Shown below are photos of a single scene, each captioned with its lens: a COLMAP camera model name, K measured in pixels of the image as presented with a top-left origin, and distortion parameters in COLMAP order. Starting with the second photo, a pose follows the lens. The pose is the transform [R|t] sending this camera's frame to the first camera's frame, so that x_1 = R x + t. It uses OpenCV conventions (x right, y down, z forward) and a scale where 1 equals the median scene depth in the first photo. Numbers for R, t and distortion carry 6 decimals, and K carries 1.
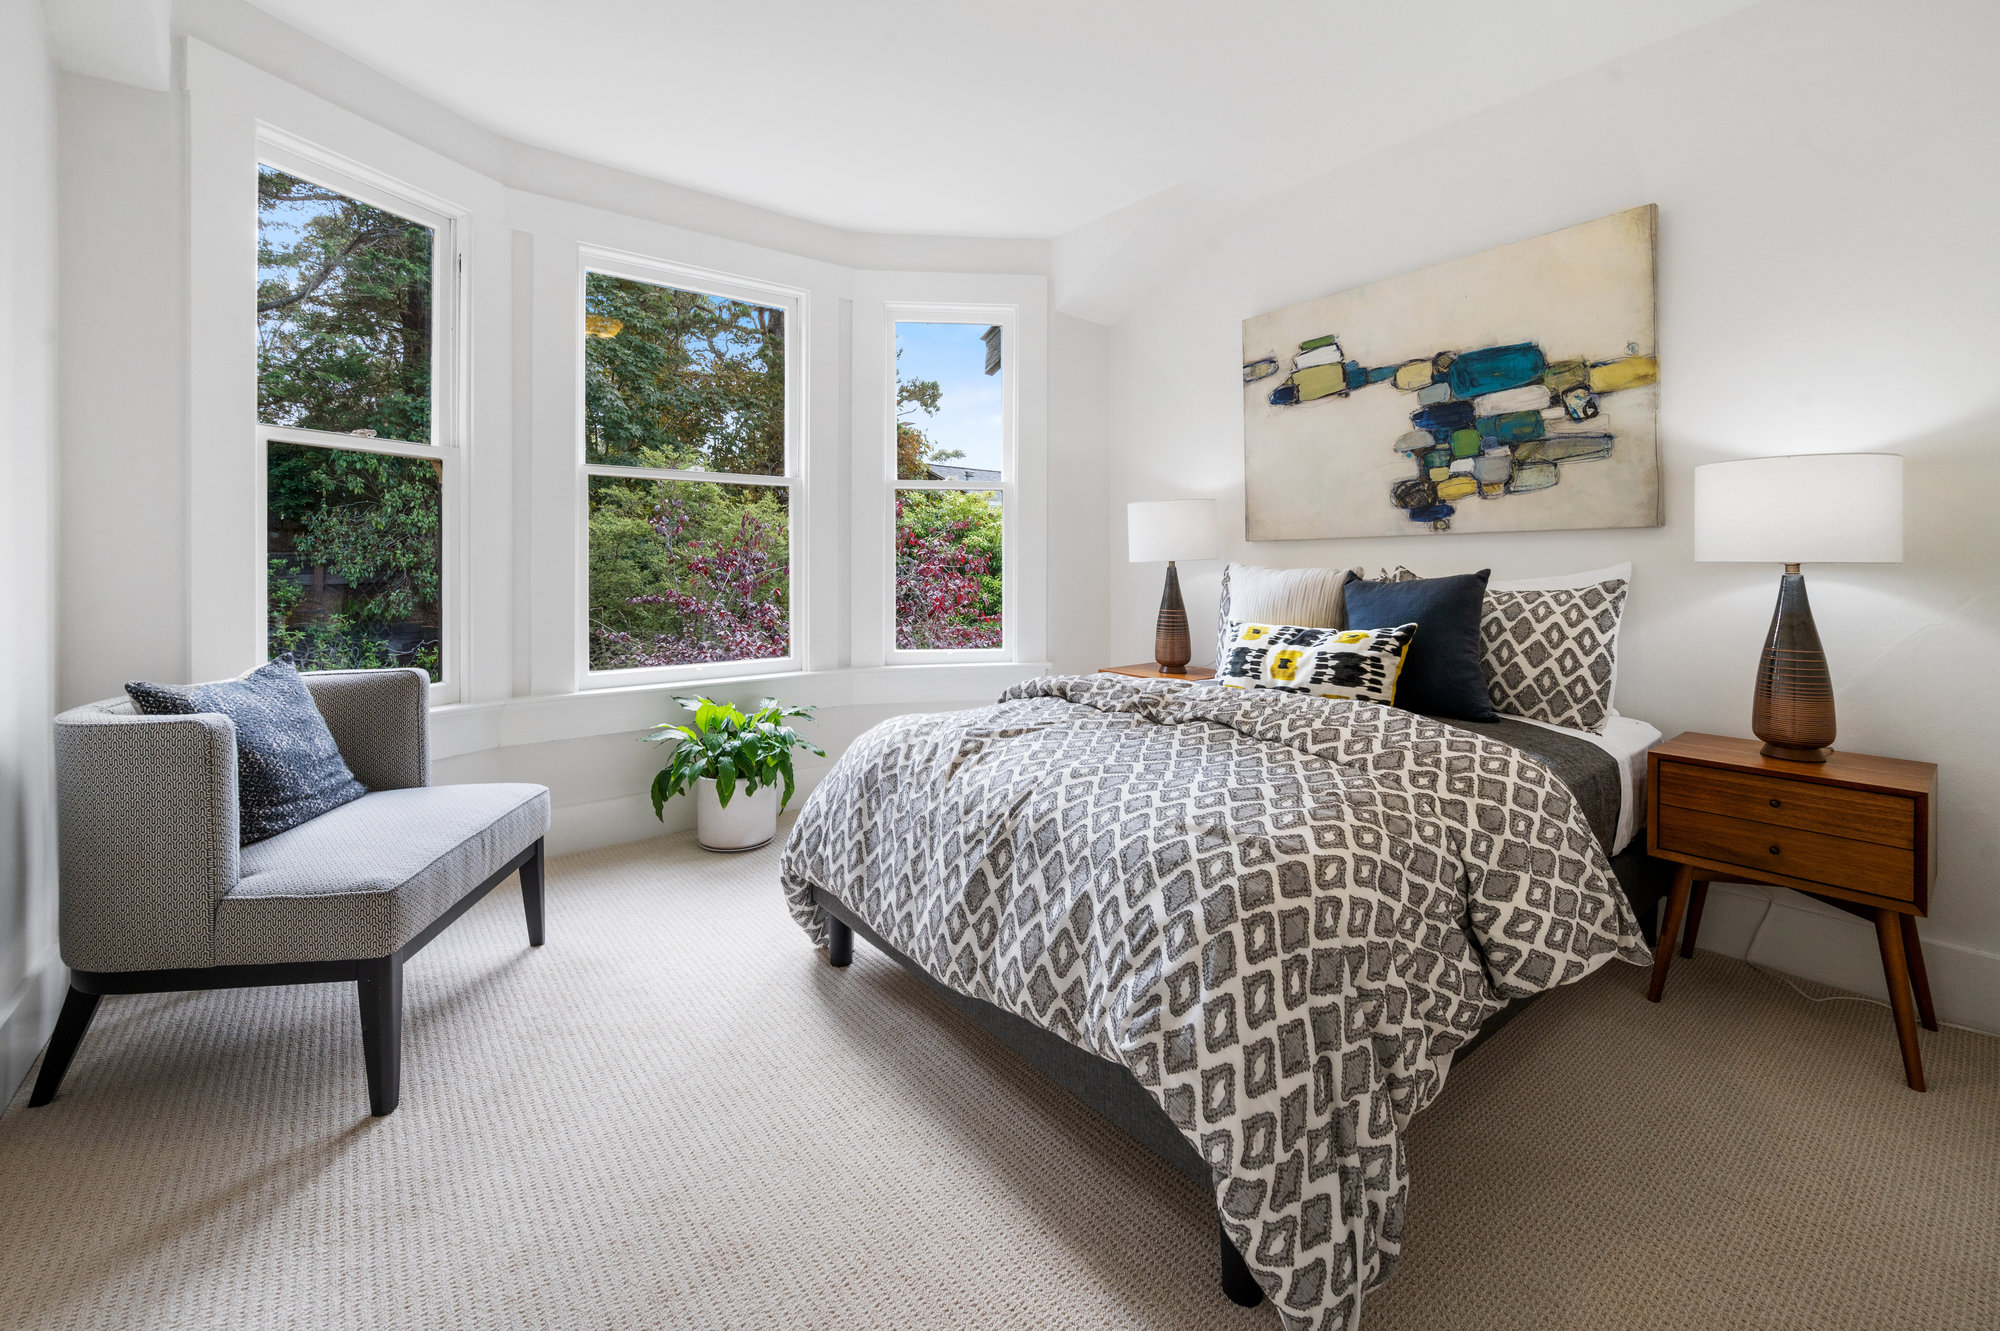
lens RADIAL K [[822.5, 0, 971.9], [0, 822.5, 575.5], [0, 0, 1]] dist [-0.001880, 0.000289]
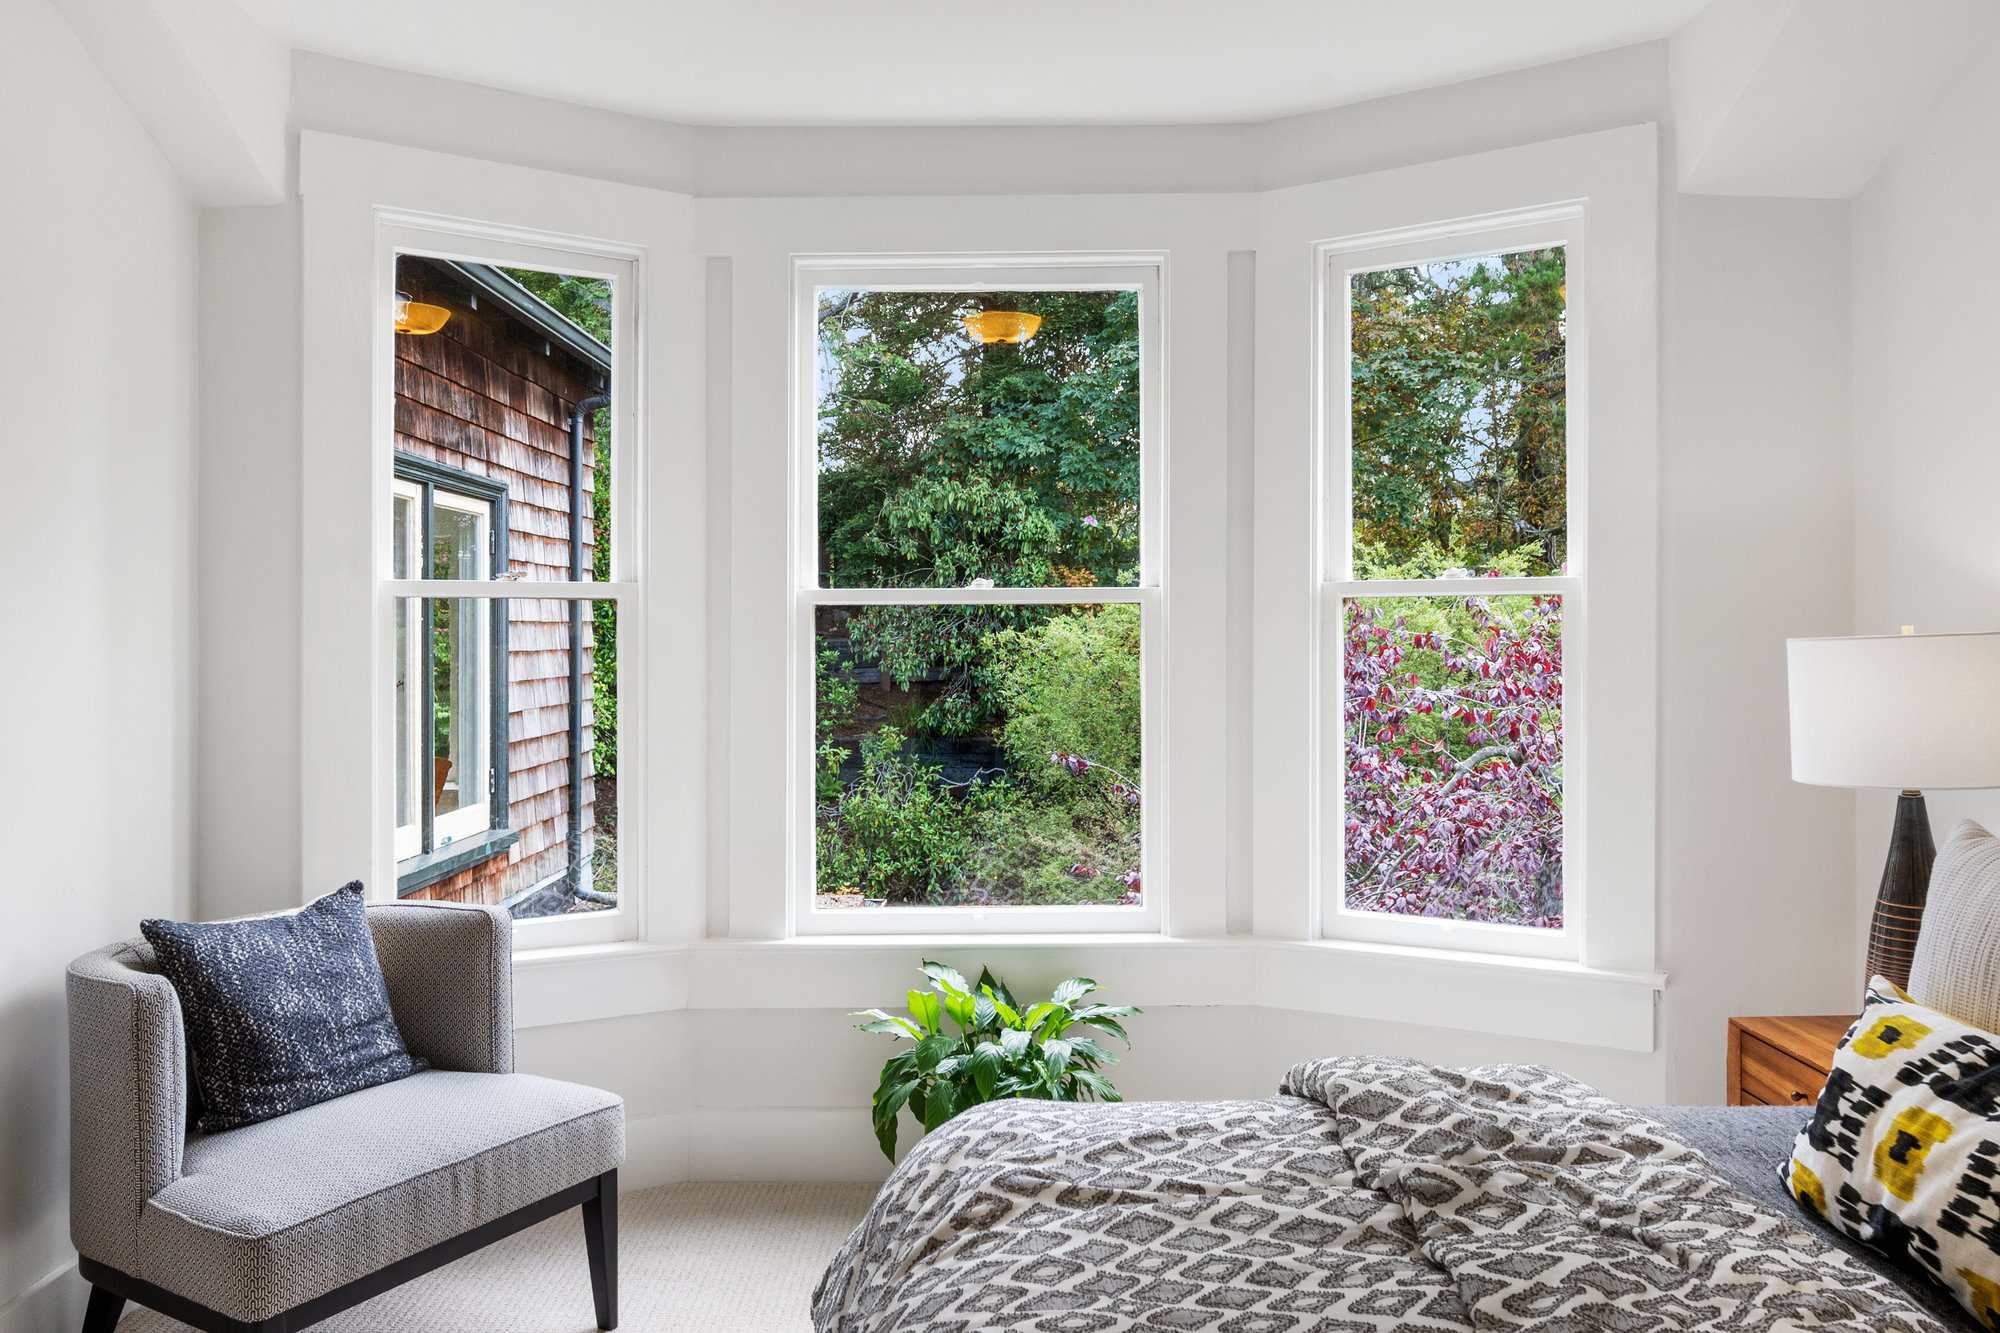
lens RADIAL K [[1426.1, 0, 1000.3], [0, 1426.1, 655.2], [0, 0, 1]] dist [-0.002930, 0.001013]
pose [[0.795620, 0.003494, -0.605785, 0.420518], [-0.001881, 0.999993, 0.003298, -0.108447], [0.605793, -0.001484, 0.795621, 0.235359]]
